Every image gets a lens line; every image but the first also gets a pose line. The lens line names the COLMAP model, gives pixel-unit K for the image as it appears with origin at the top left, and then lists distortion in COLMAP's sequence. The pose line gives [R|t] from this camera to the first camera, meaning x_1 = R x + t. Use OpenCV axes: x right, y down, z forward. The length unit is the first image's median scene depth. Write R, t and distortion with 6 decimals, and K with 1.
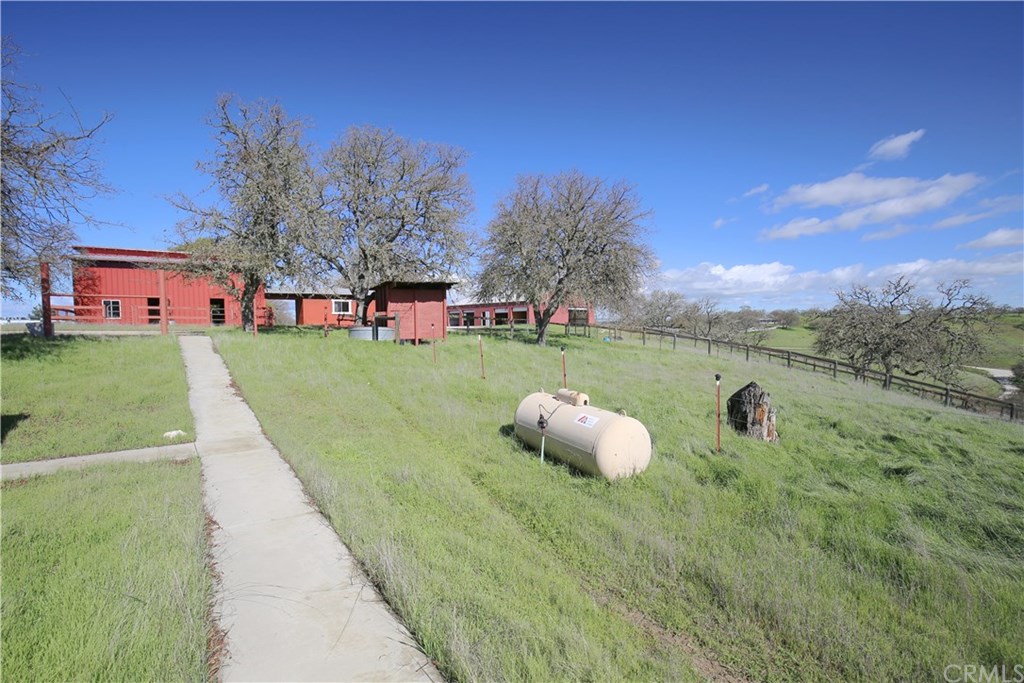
lens RADIAL K [[497.5, 0, 511.0], [0, 497.5, 342.5], [0, 0, 1]] dist [-0.033715, 0.004363]
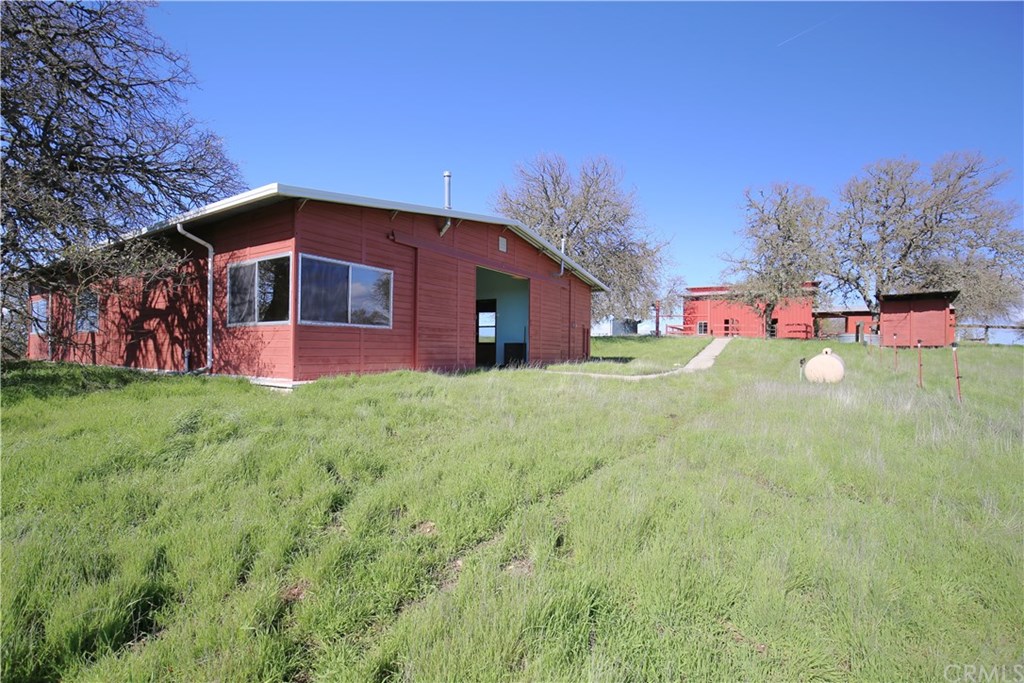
lens RADIAL K [[497.5, 0, 510.7], [0, 497.5, 344.3], [0, 0, 1]] dist [-0.033715, 0.004363]
pose [[0.439121, 0.005806, -0.898409, 0.326456], [-0.051207, 0.998515, -0.018576, 0.046393], [0.896968, 0.054162, 0.438766, -0.230849]]
